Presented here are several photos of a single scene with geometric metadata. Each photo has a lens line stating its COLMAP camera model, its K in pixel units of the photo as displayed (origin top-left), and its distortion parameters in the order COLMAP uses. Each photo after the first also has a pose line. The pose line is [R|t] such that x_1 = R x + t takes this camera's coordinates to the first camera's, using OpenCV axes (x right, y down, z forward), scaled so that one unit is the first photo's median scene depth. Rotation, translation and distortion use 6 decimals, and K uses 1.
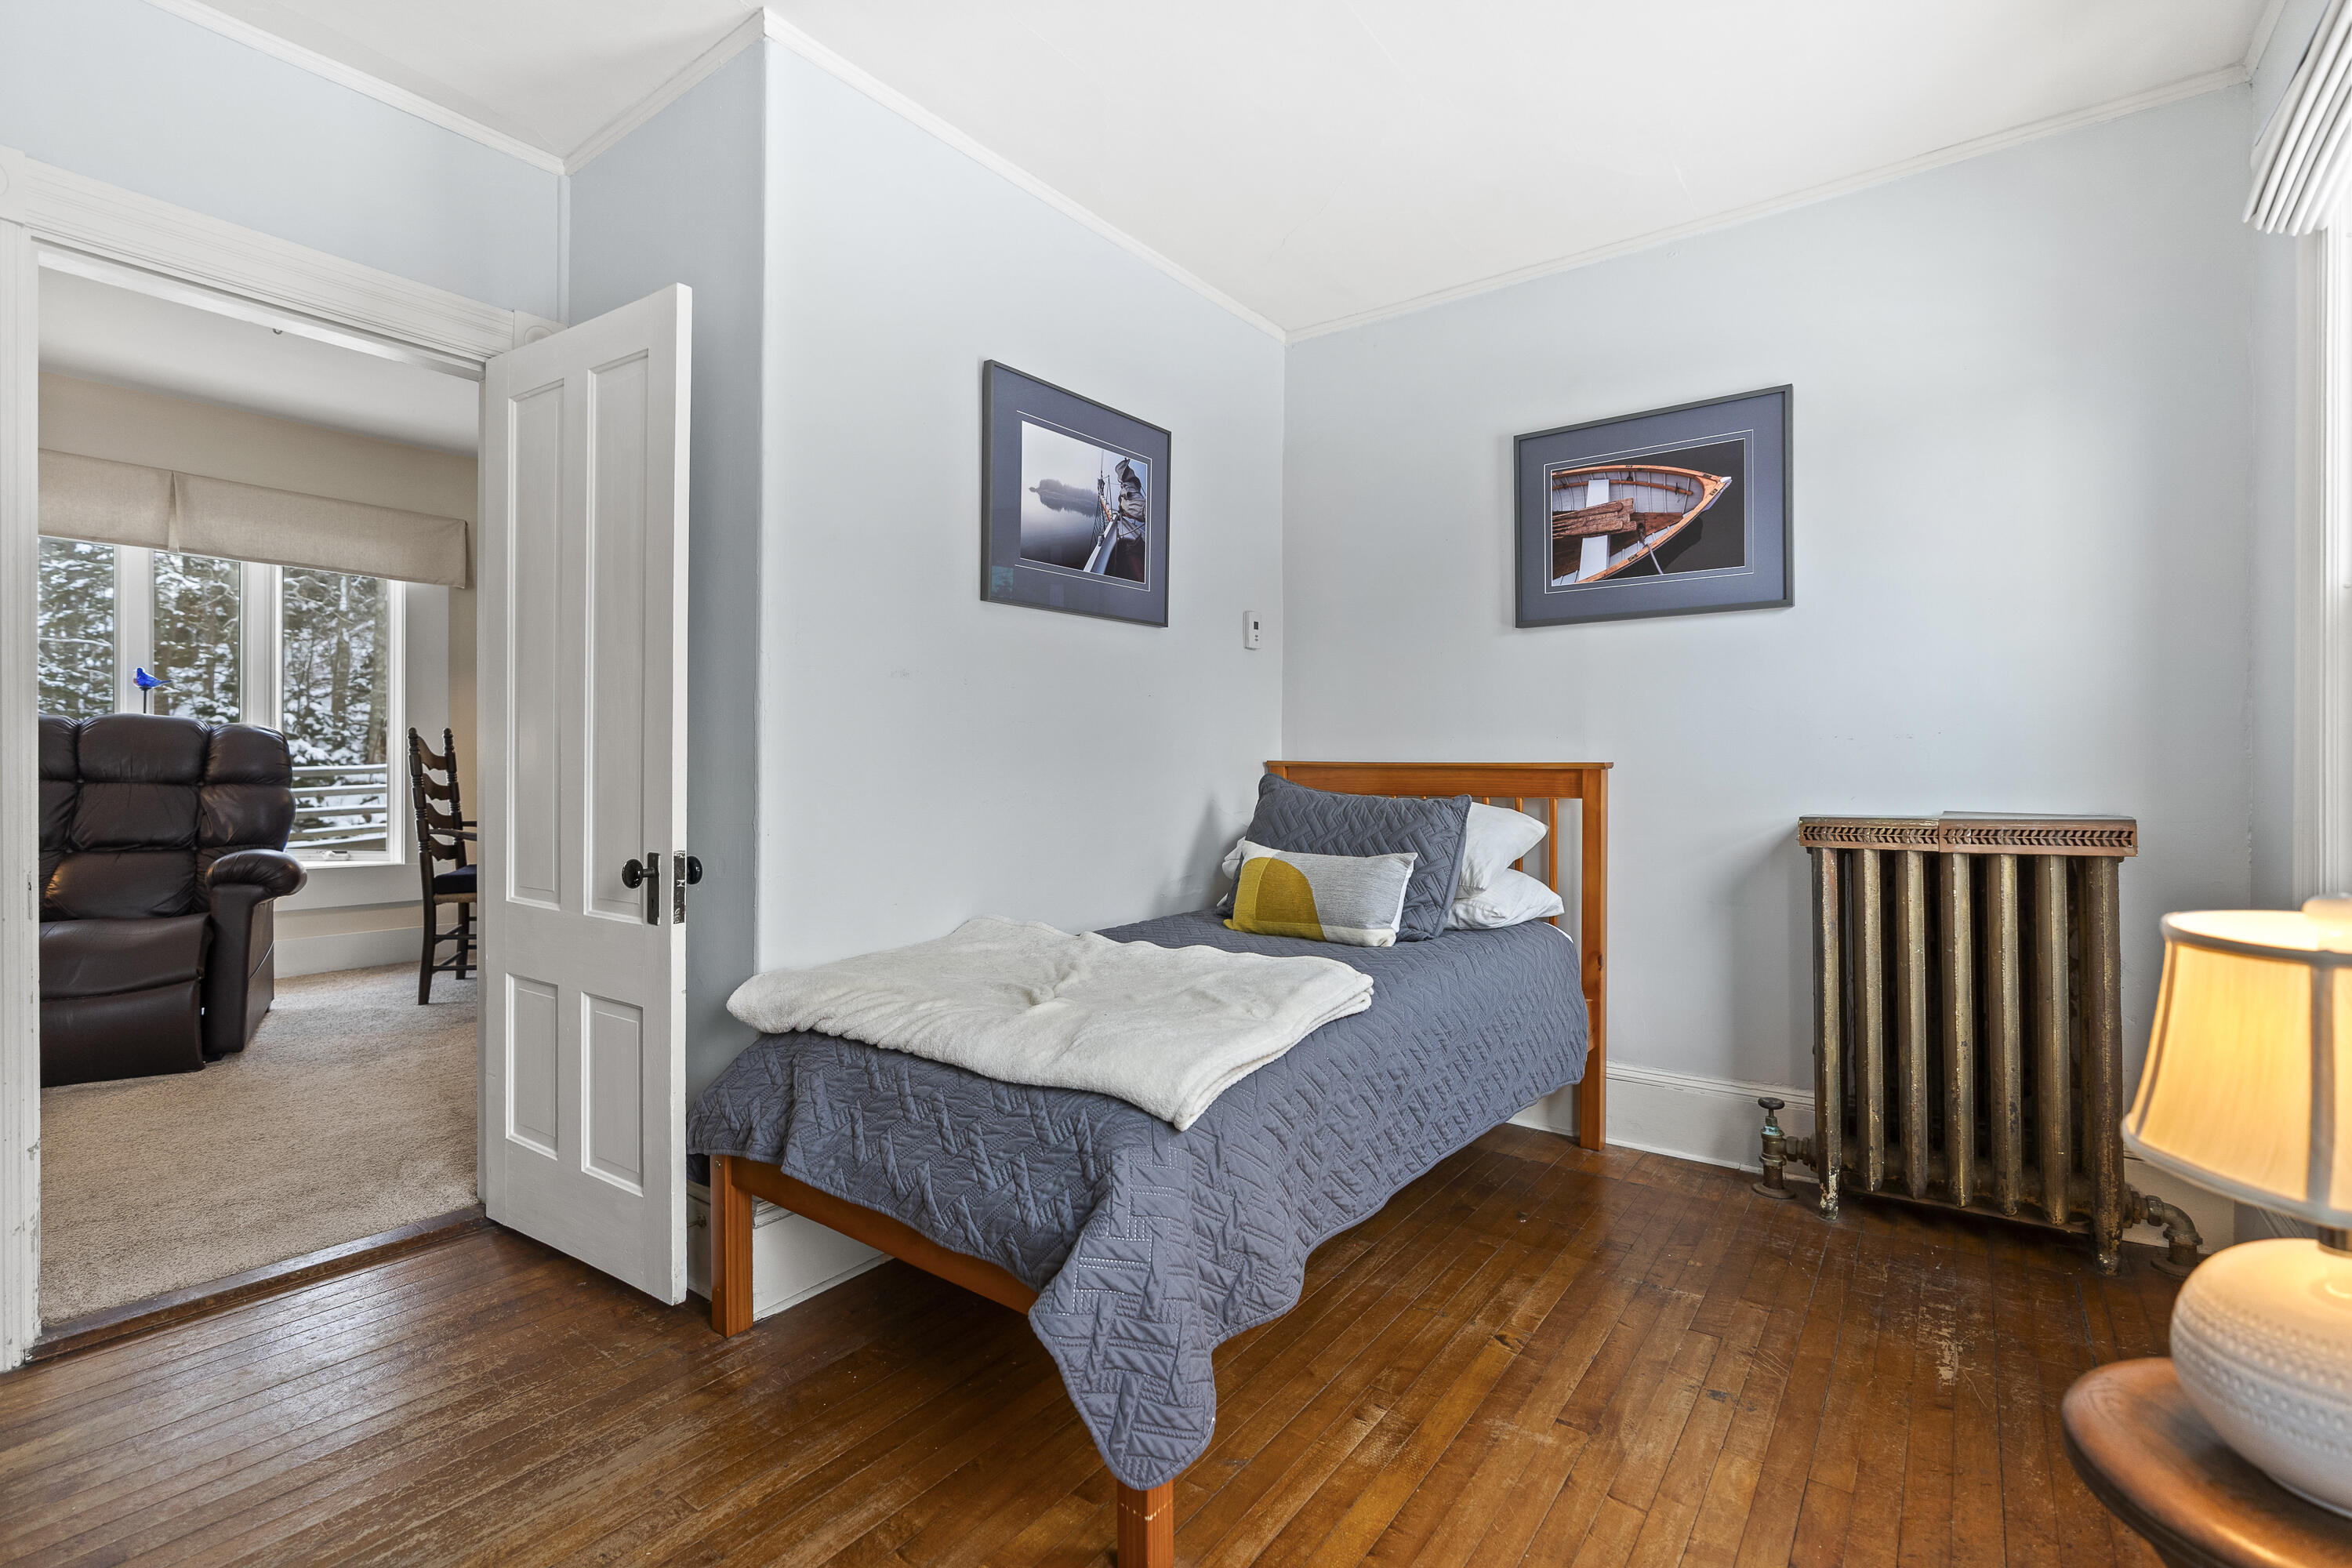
lens RADIAL K [[1067.2, 0, 1172.2], [0, 1067.2, 766.0], [0, 0, 1]] dist [-0.010185, 0.003433]
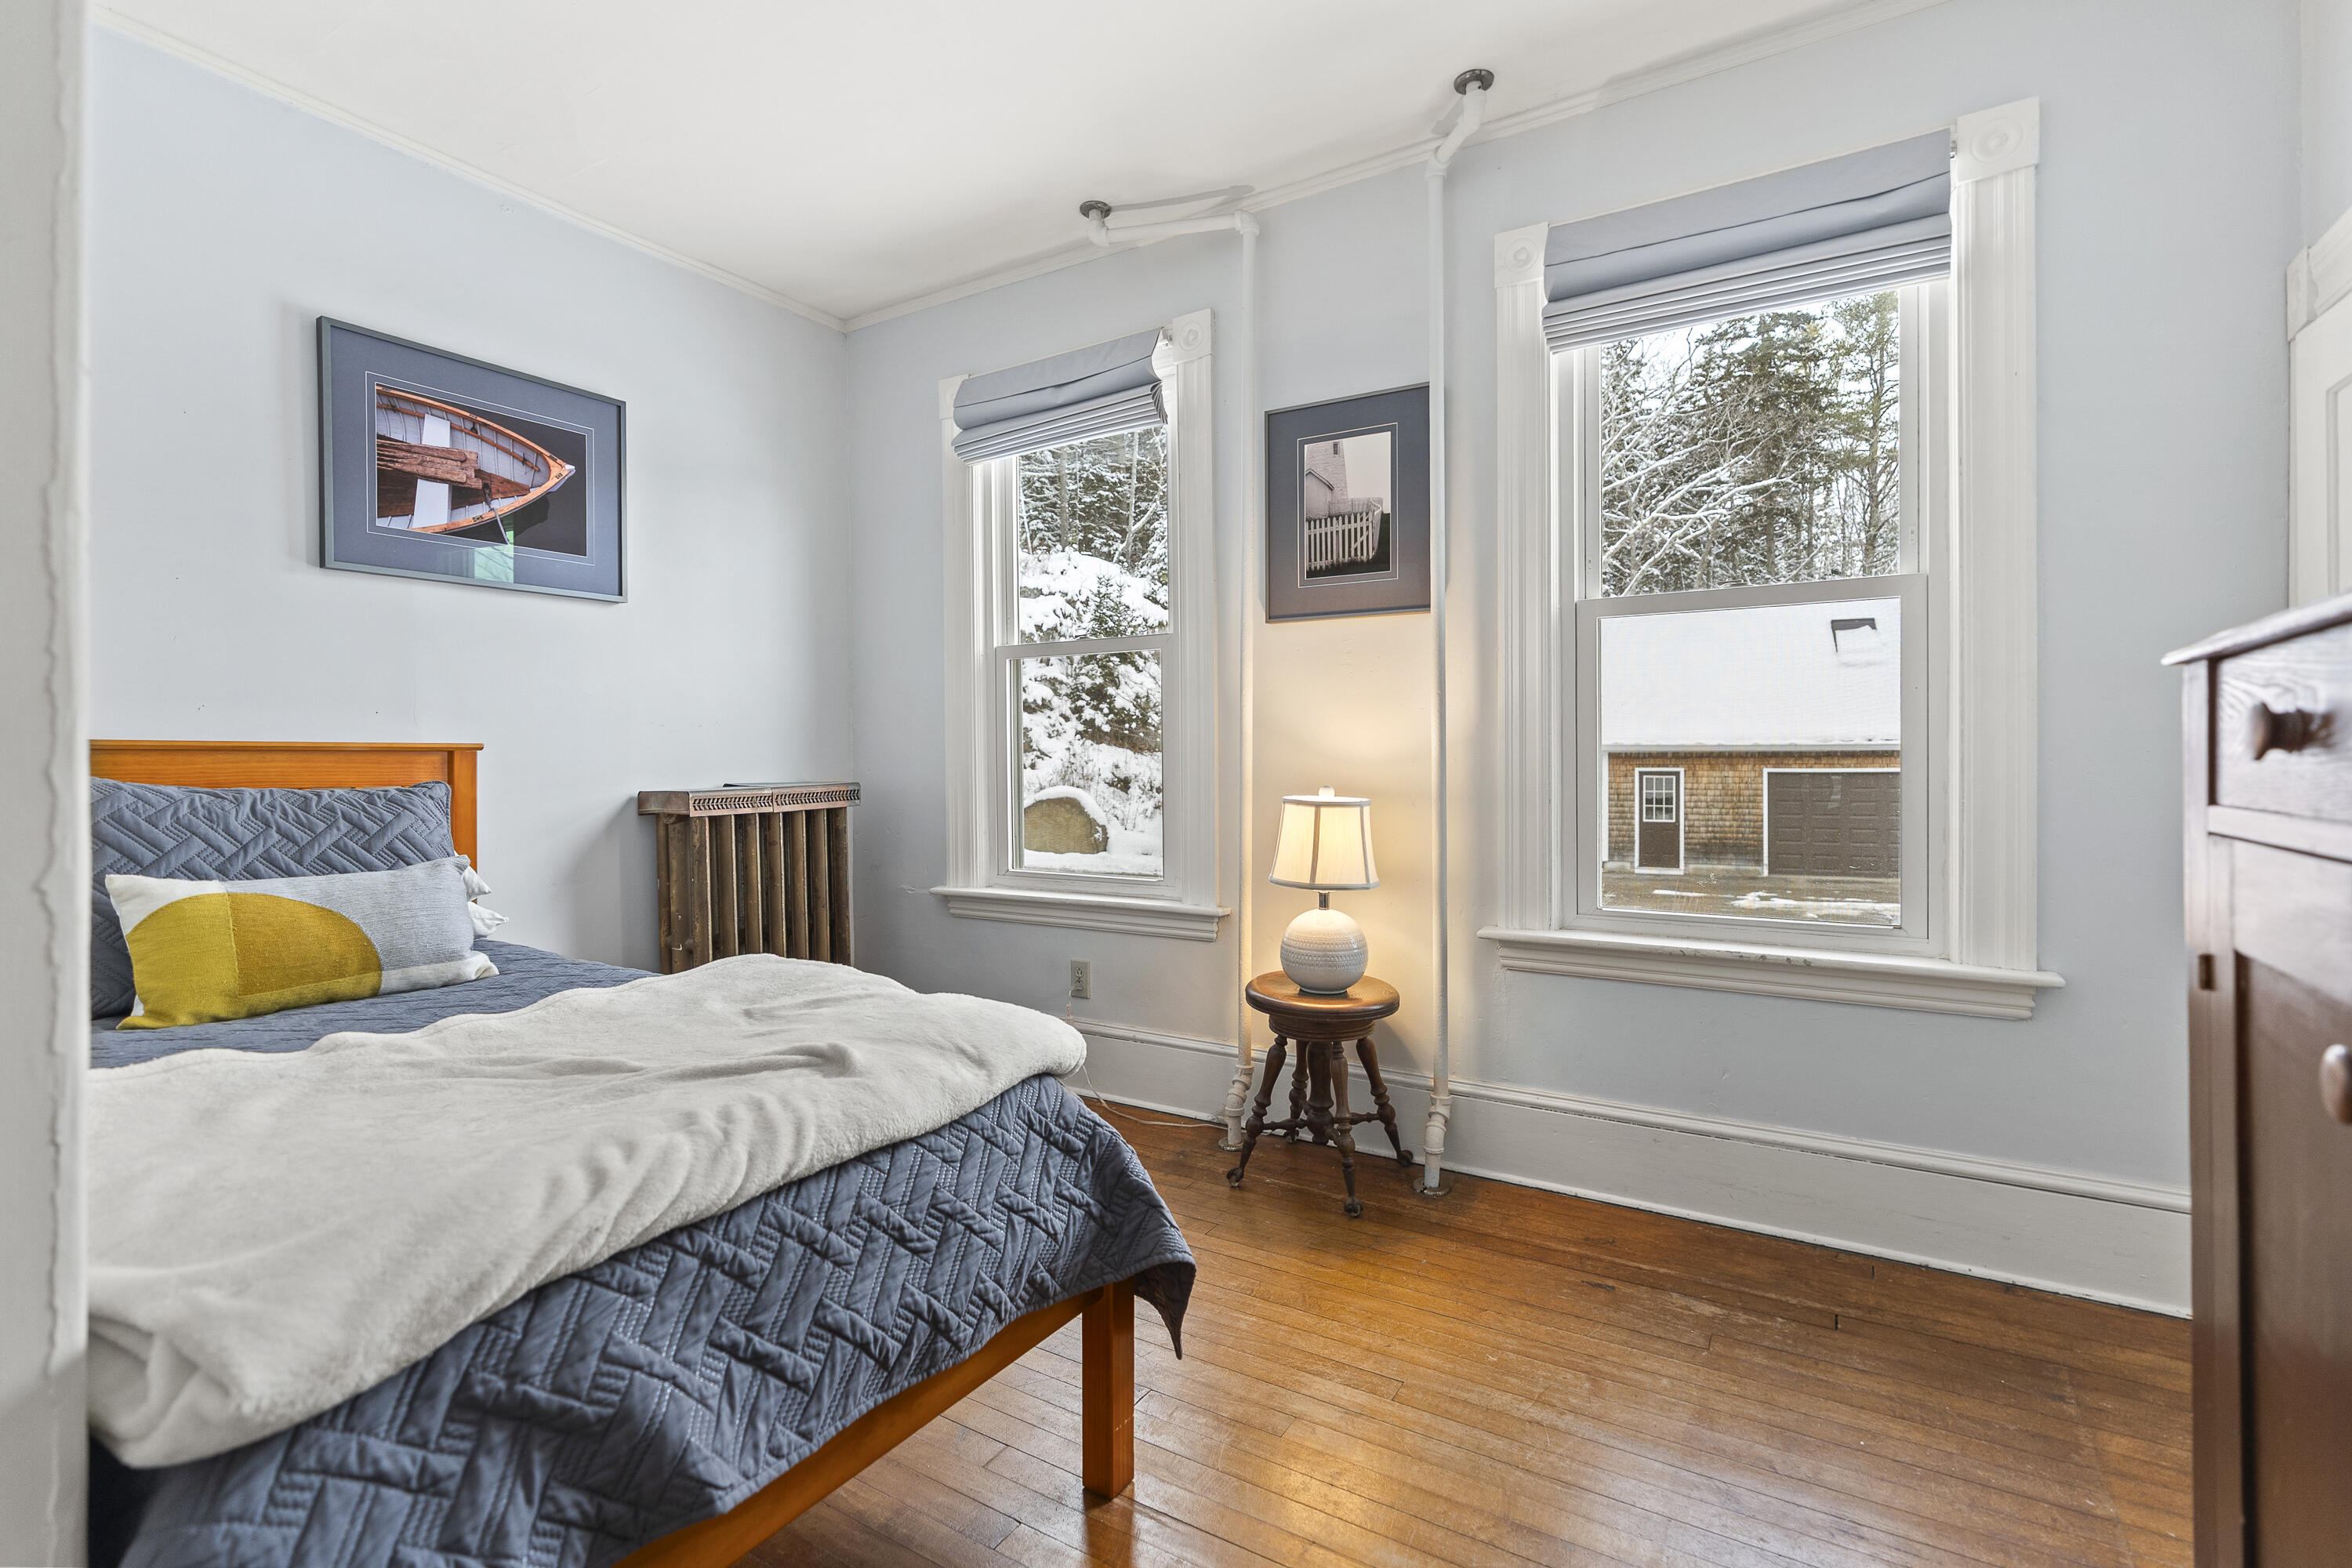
lens RADIAL K [[1067.2, 0, 1163.6], [0, 1067.2, 768.6], [0, 0, 1]] dist [-0.010185, 0.003433]
pose [[-0.059206, -0.012149, 0.998172, -0.515906], [-0.000078, 0.999926, 0.012165, 0.006972], [-0.998246, 0.000642, -0.059203, 0.473789]]
